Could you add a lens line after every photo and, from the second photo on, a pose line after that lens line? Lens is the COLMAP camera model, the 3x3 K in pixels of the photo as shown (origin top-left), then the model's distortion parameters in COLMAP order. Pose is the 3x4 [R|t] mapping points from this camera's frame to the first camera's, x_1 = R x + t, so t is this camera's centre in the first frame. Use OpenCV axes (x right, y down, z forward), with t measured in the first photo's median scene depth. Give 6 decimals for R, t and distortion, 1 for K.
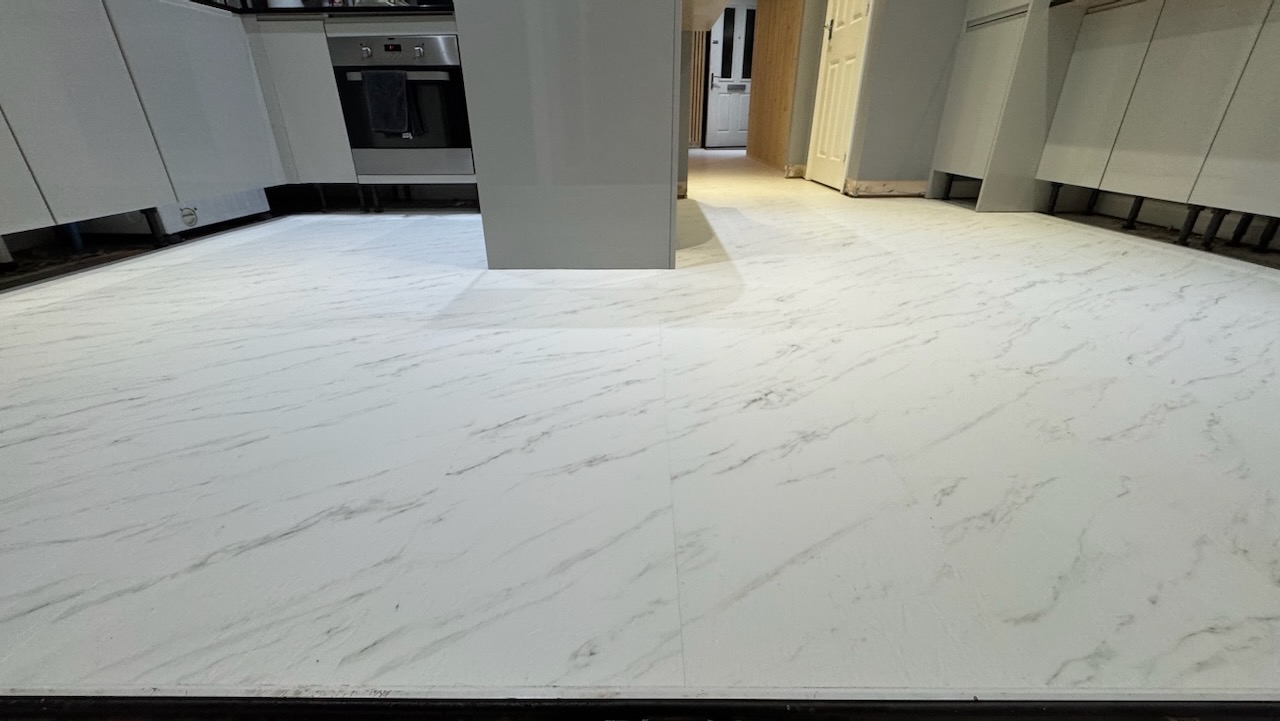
lens RADIAL K [[507.4, 0, 640.4], [0, 507.4, 355.1], [0, 0, 1]] dist [-0.002873, 0.000472]
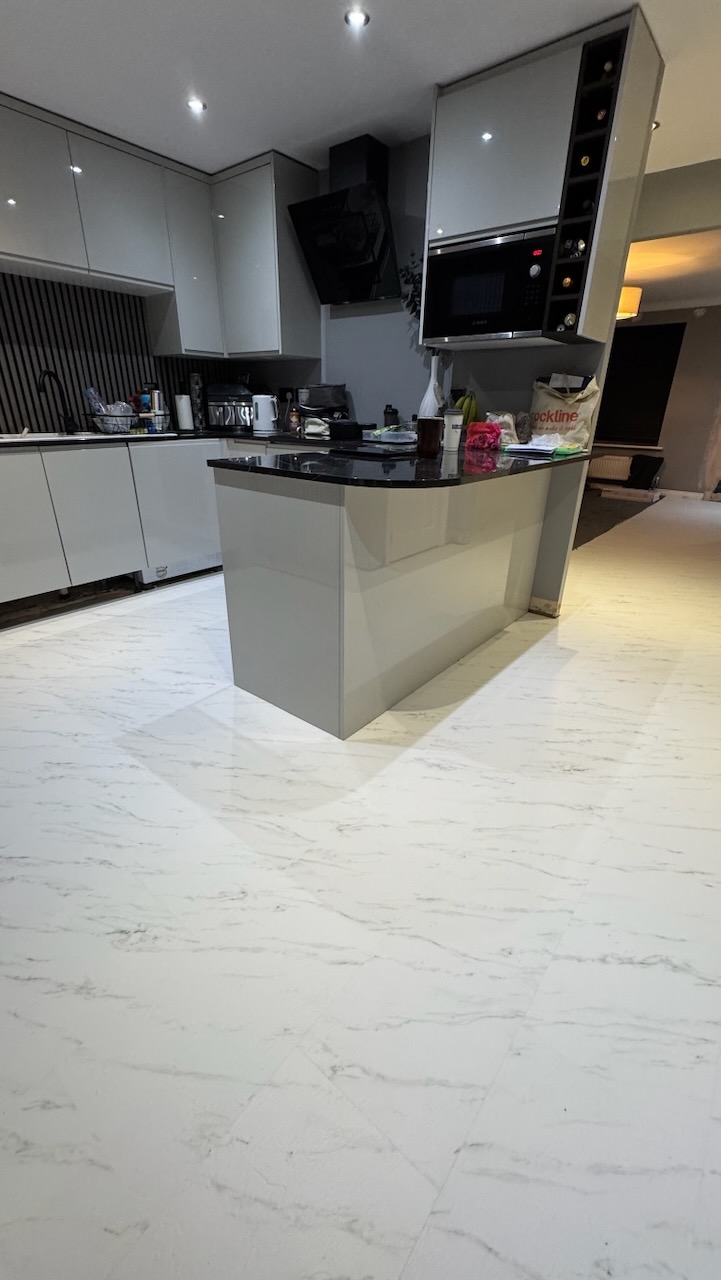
lens RADIAL K [[507.4, 0, 364.6], [0, 507.4, 642.0], [0, 0, 1]] dist [-0.002873, 0.000472]
pose [[0.788076, 0.273753, -0.551358, 0.808917], [-0.277122, 0.957554, 0.079331, -0.589847], [0.549672, 0.090274, 0.830488, 0.132270]]
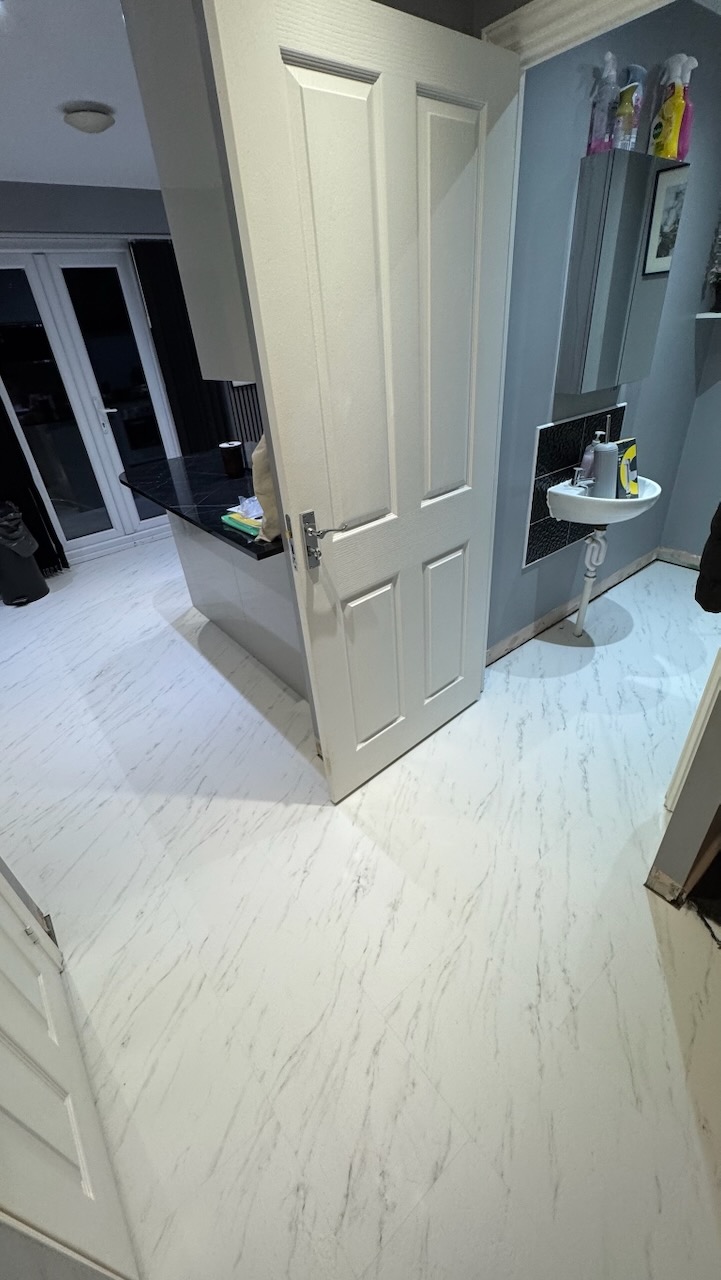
lens RADIAL K [[507.4, 0, 364.5], [0, 507.4, 636.6], [0, 0, 1]] dist [-0.002873, 0.000472]
pose [[-0.768059, 0.383012, -0.513213, 0.778509], [-0.205329, 0.611814, 0.763887, -2.203763], [0.606569, 0.692088, -0.391266, 2.850716]]
